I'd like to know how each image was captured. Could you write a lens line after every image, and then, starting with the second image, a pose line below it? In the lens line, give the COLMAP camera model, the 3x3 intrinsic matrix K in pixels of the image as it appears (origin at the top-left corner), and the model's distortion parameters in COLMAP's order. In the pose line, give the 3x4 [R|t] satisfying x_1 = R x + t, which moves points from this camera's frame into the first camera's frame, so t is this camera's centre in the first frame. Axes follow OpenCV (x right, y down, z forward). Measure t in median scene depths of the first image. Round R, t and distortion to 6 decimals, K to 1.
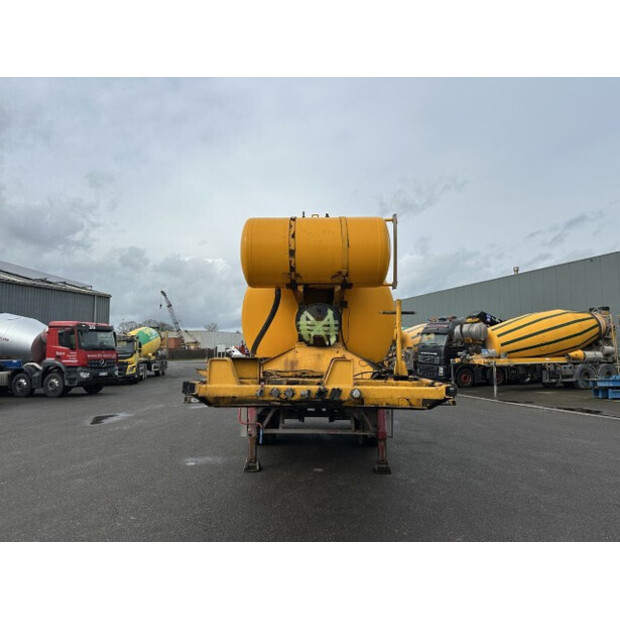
lens RADIAL K [[434.9, 0, 311.0], [0, 434.9, 306.7], [0, 0, 1]] dist [0.053331, -0.052613]
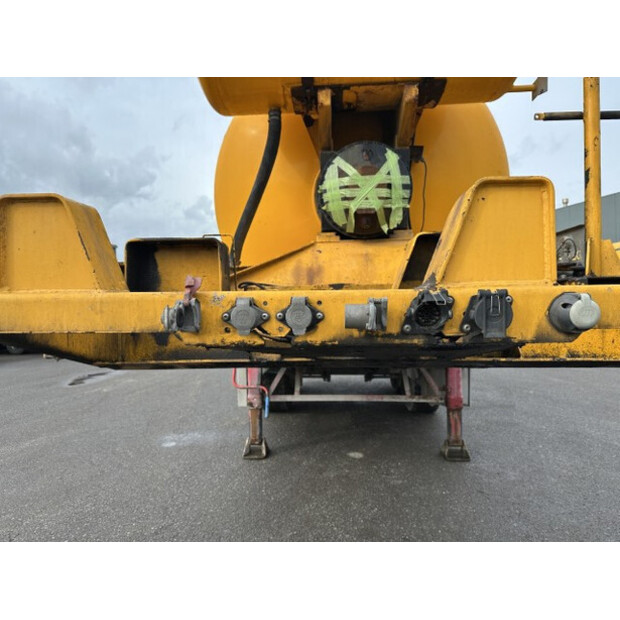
lens RADIAL K [[434.3, 0, 306.5], [0, 434.3, 315.4], [0, 0, 1]] dist [0.014381, -0.000267]
pose [[0.998185, -0.022224, -0.055963, -0.021559], [0.028933, 0.992099, 0.122078, 0.113752], [0.052808, -0.123476, 0.990941, 0.511343]]
